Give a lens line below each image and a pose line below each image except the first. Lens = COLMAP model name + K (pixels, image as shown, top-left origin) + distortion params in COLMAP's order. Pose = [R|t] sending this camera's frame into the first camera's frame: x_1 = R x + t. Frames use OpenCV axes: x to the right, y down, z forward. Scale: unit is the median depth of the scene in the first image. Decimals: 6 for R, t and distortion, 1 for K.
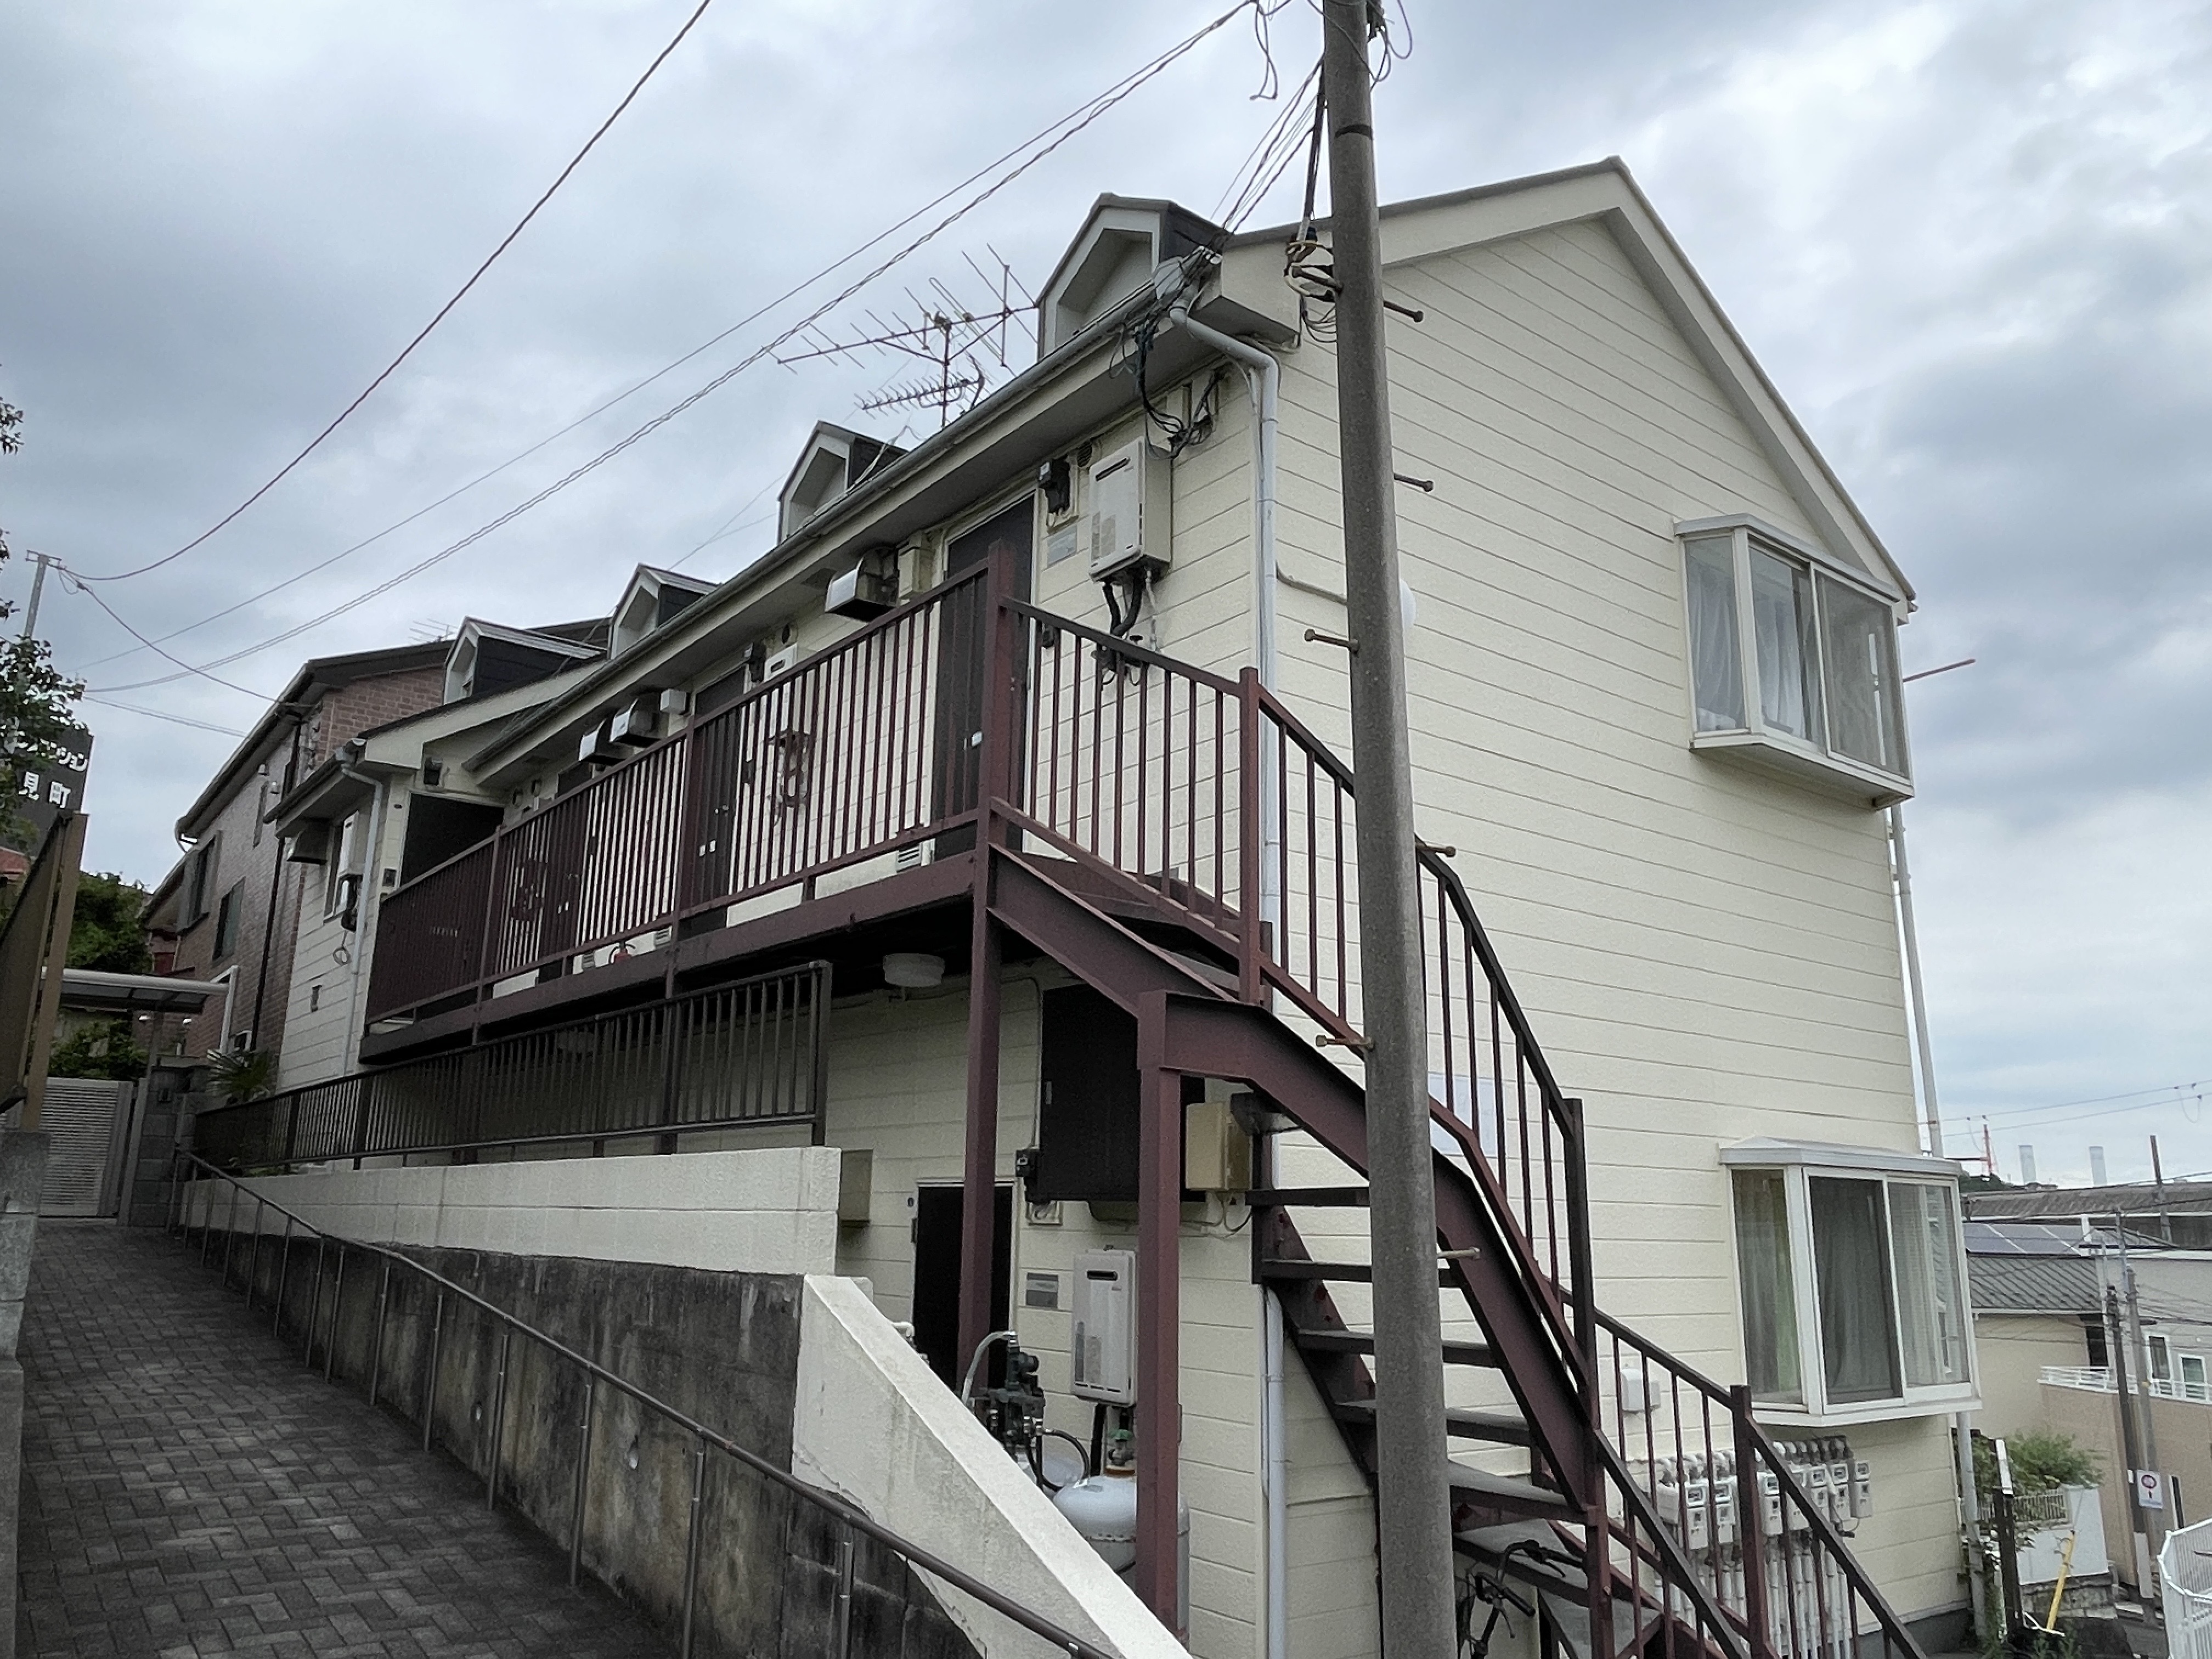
lens RADIAL K [[1612.3, 0, 1106.0], [0, 1612.3, 829.5], [0, 0, 1]] dist [-0.001041, 0.003420]
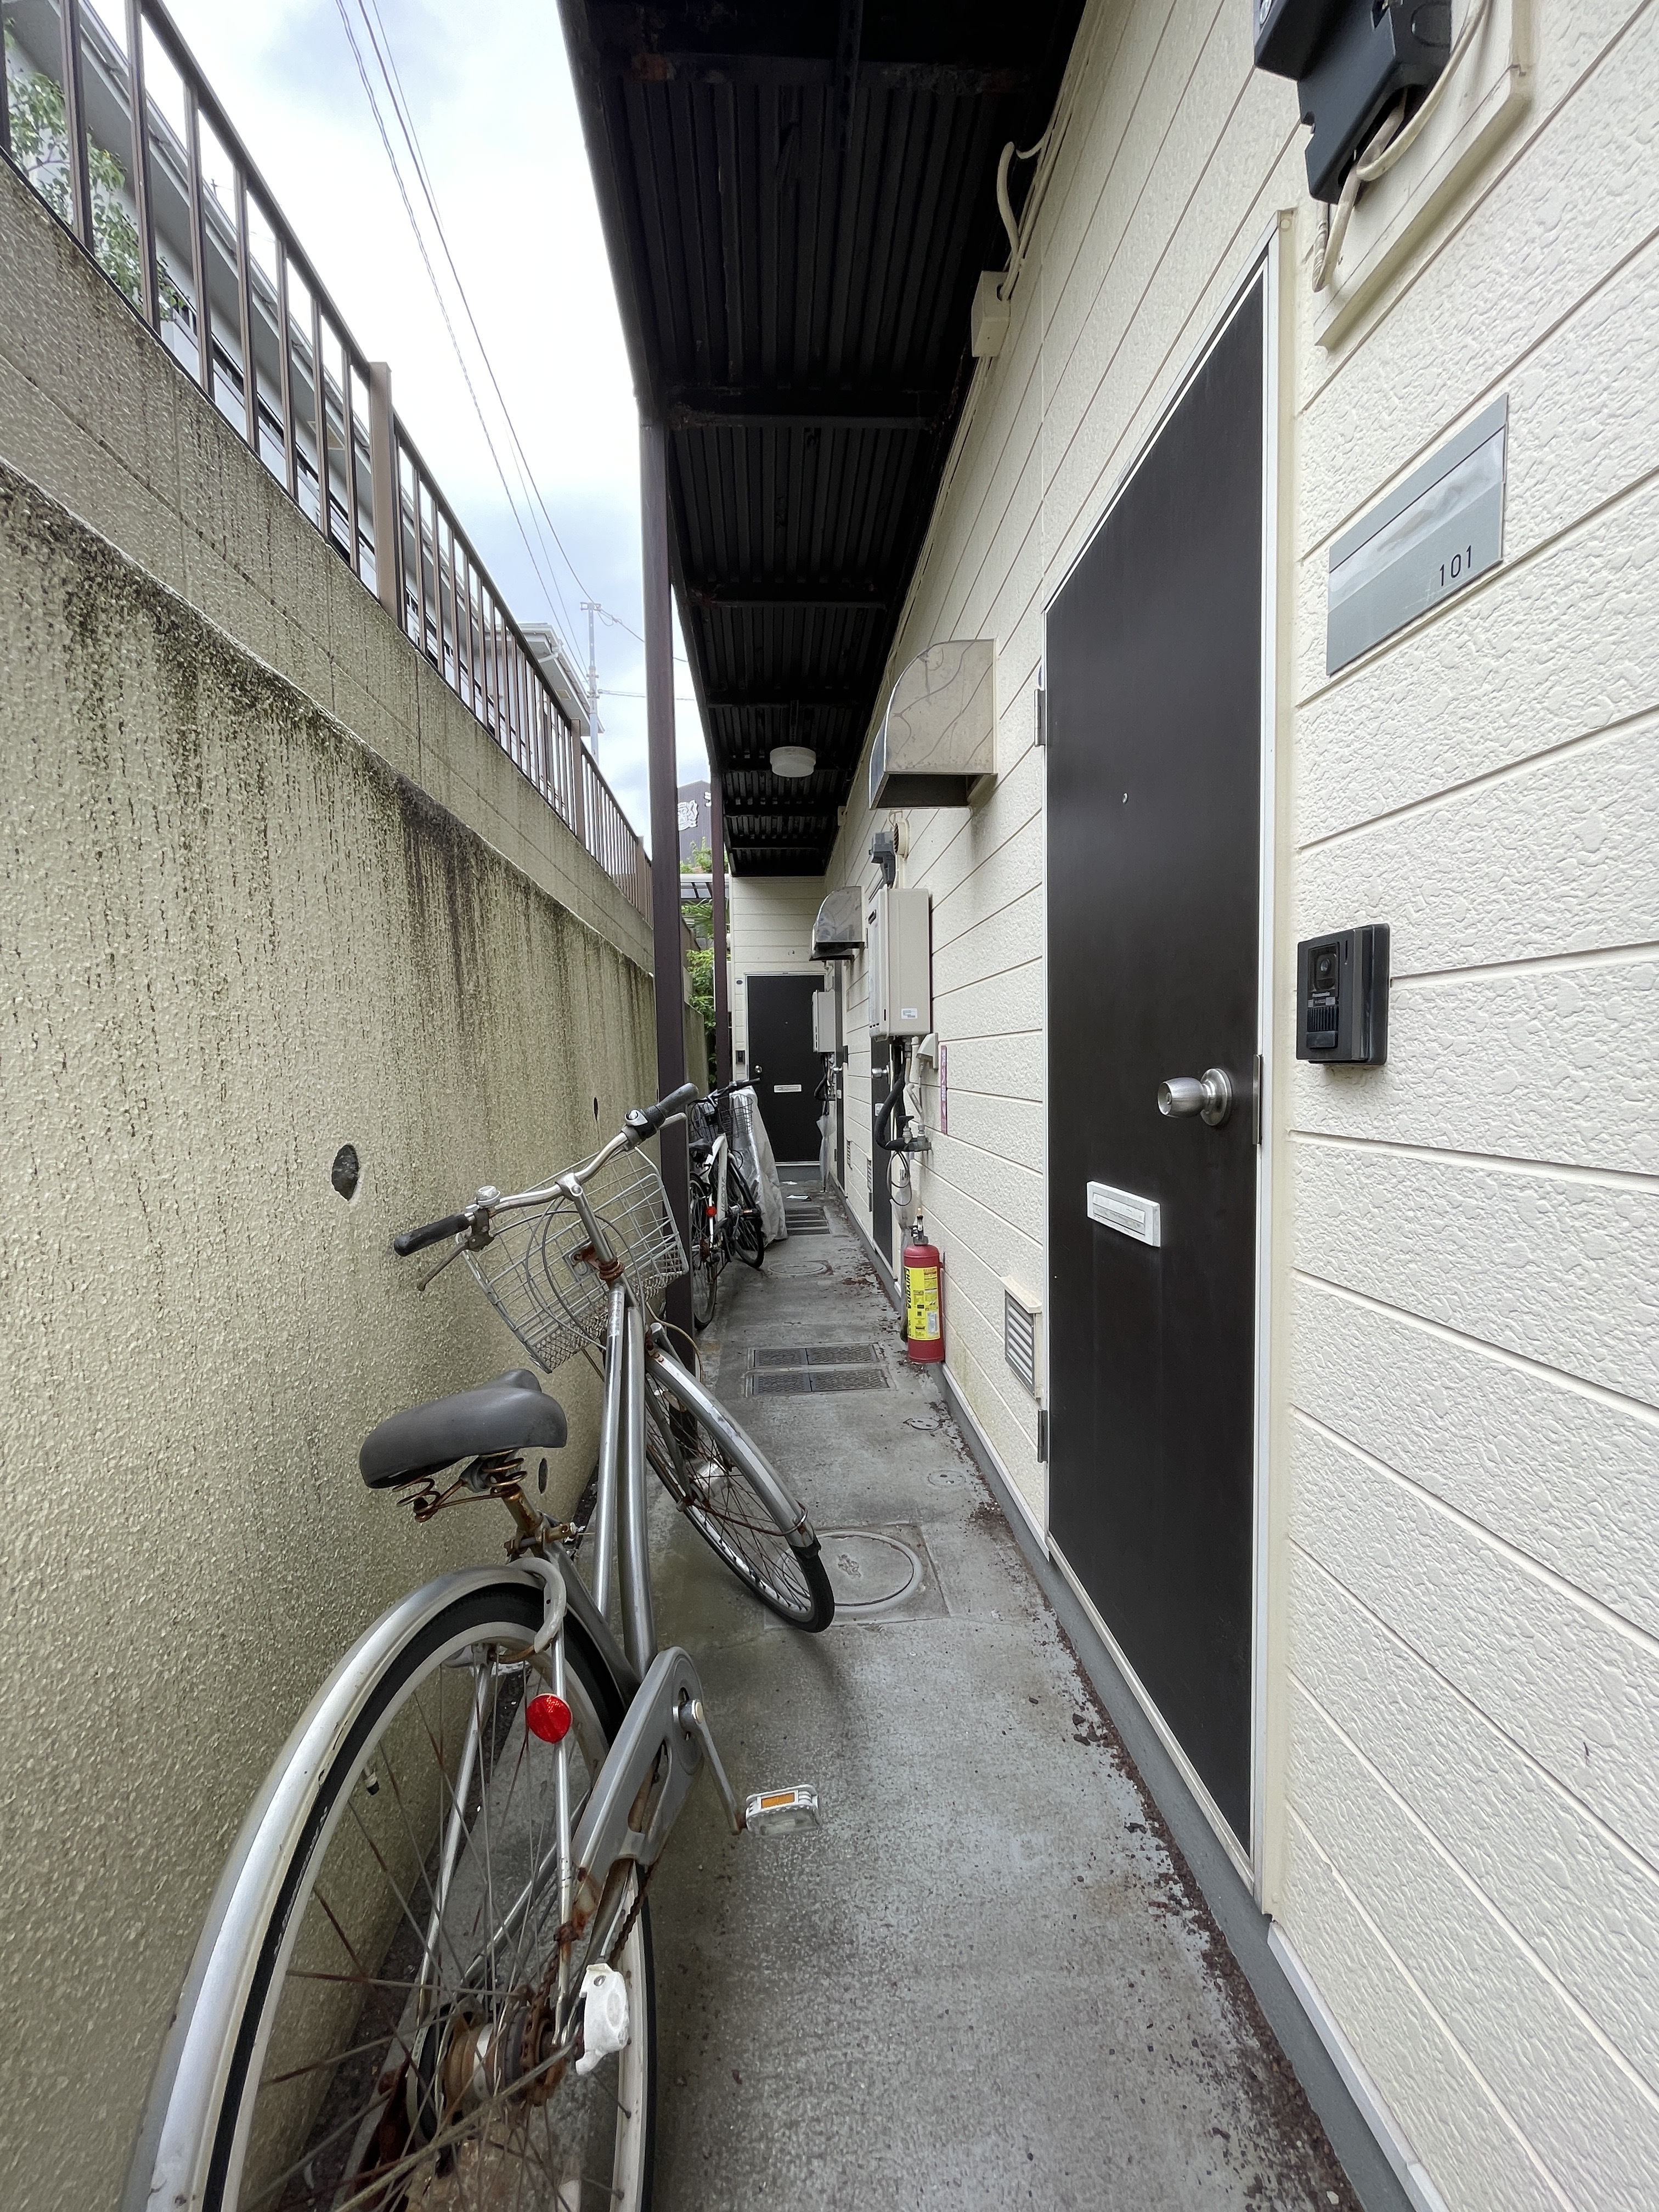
lens RADIAL K [[892.0, 0, 828.5], [0, 892.0, 1112.0], [0, 0, 1]] dist [-0.001320, -0.000310]
pose [[0.830808, -0.001646, -0.556557, -0.030746], [0.162630, 0.957069, 0.239939, 0.260068], [0.532268, -0.289856, 0.795408, 0.686436]]
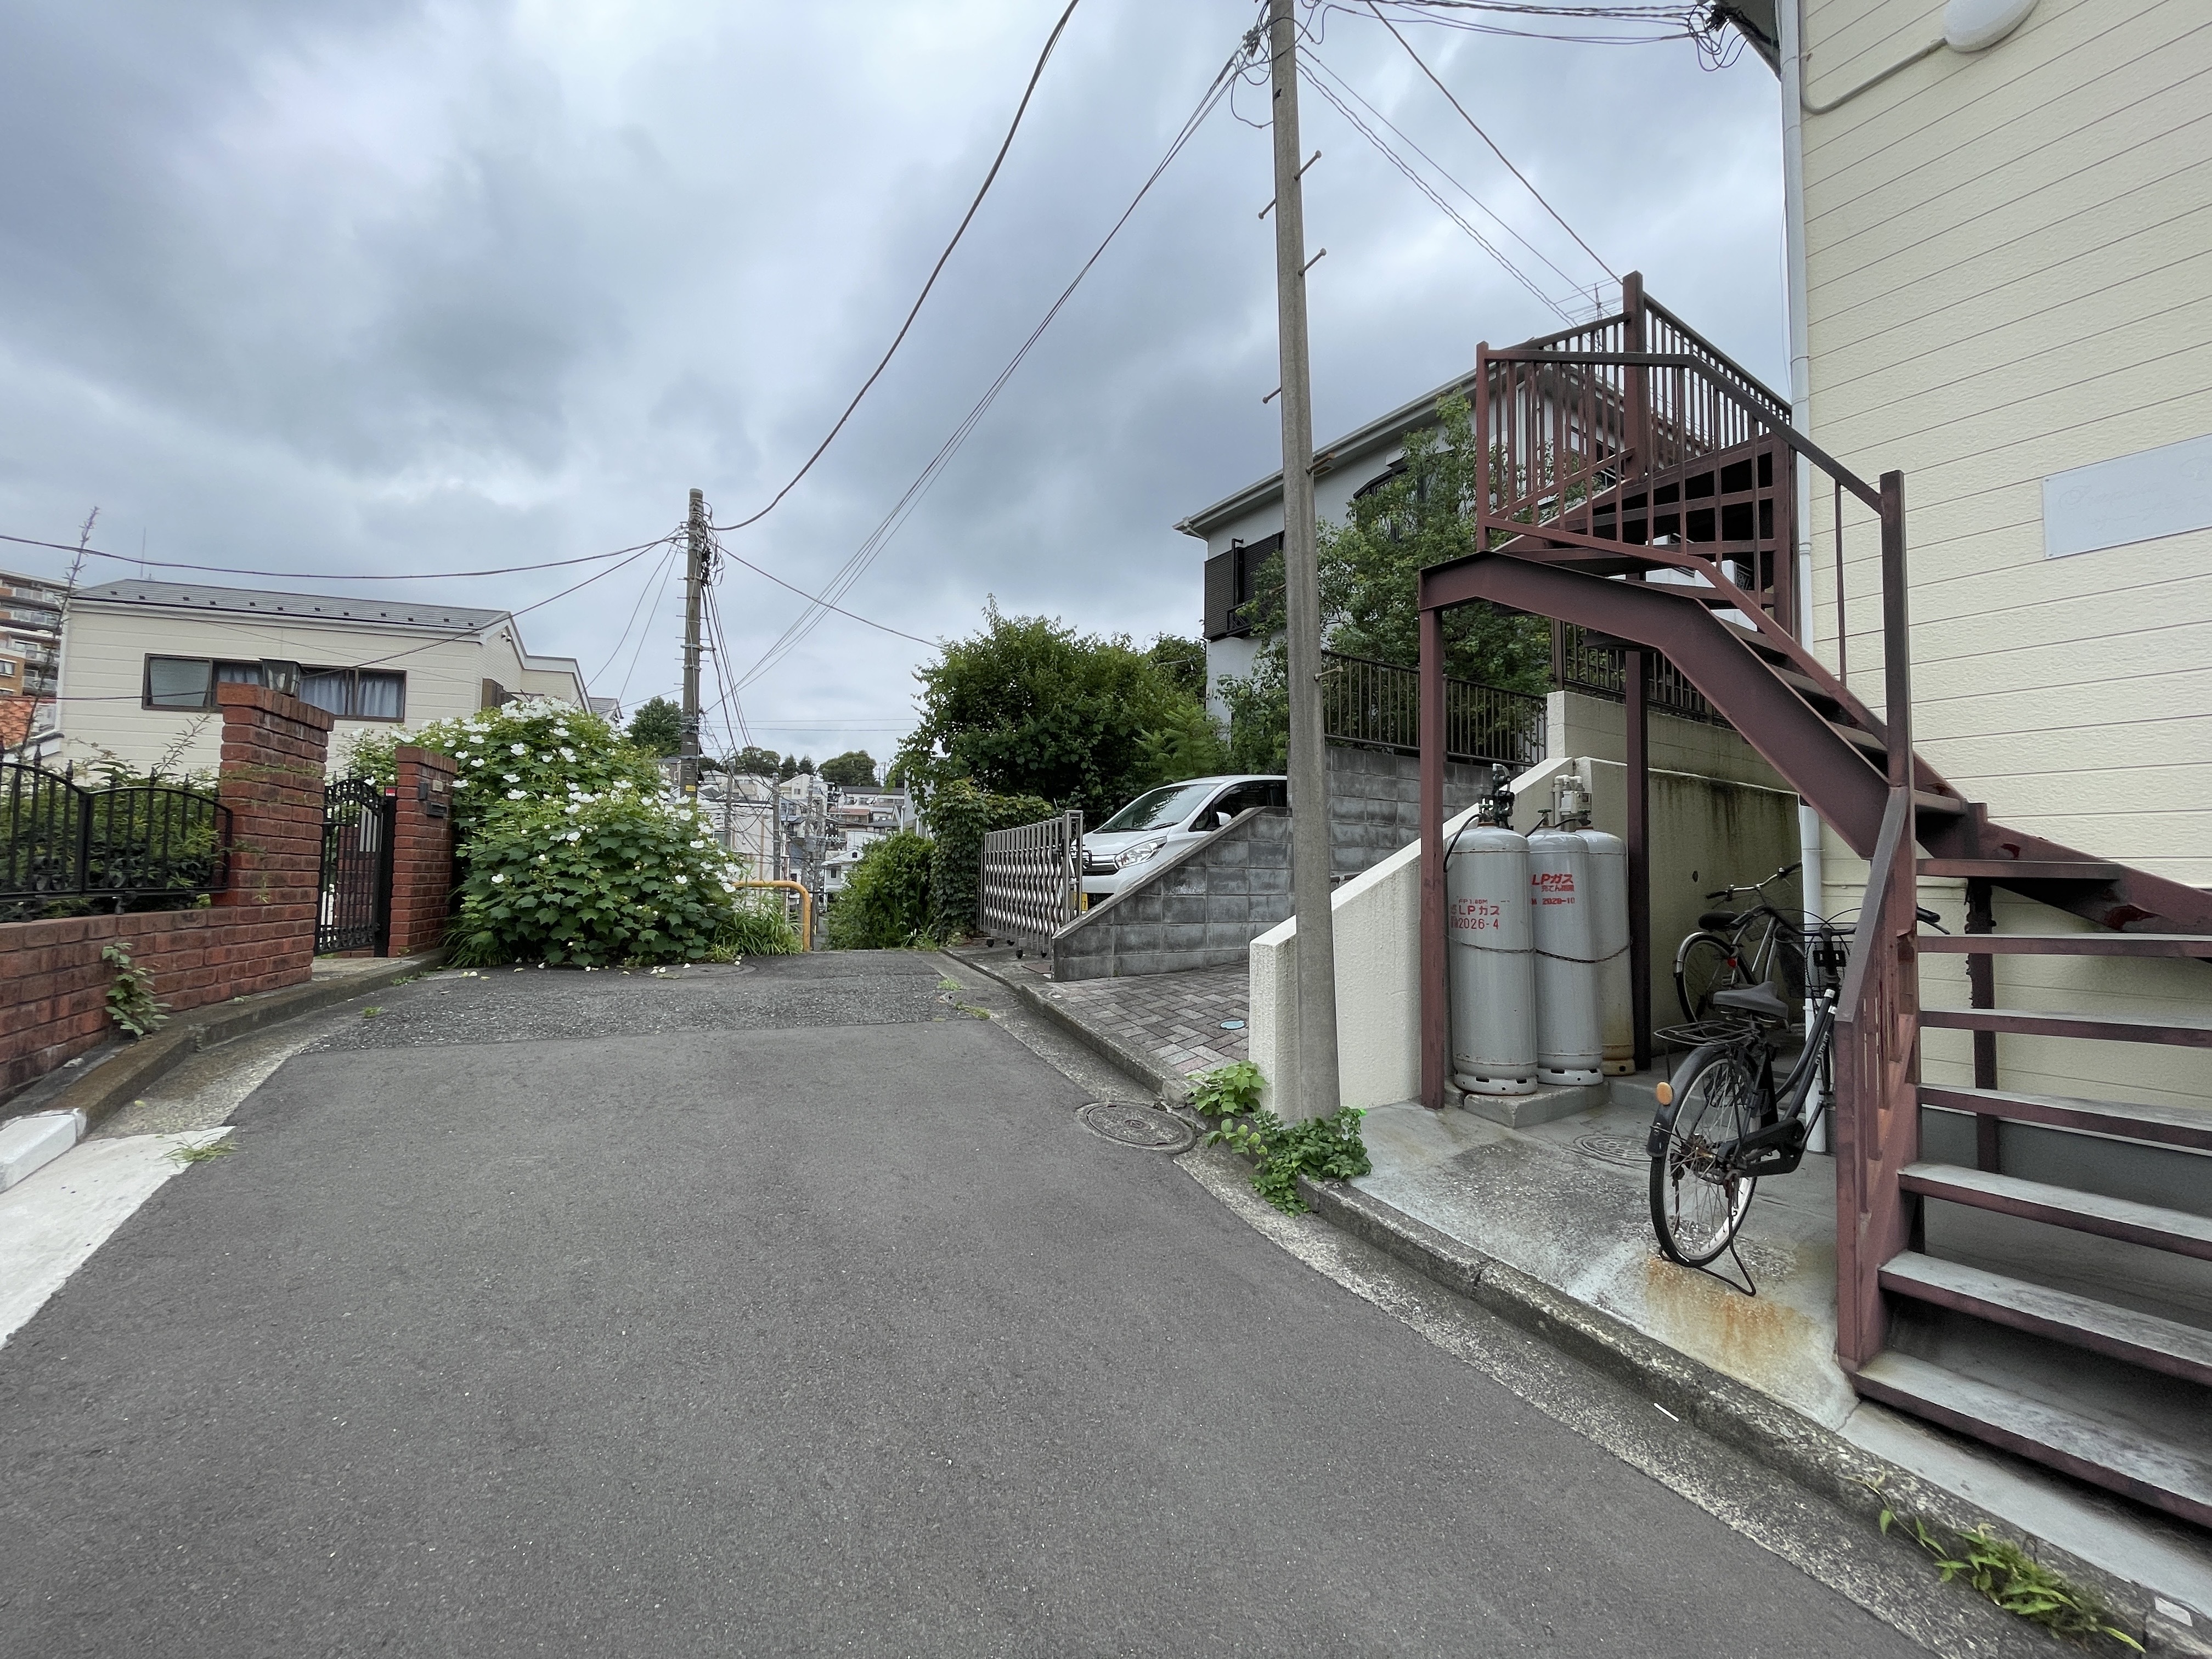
lens RADIAL K [[891.7, 0, 1106.0], [0, 891.7, 829.5], [0, 0, 1]] dist [-0.001290, -0.000329]
pose [[-0.065779, -0.070536, -0.995338, 0.563837], [0.220584, 0.971792, -0.083445, 0.211925], [0.973147, -0.225045, -0.048364, 0.342379]]
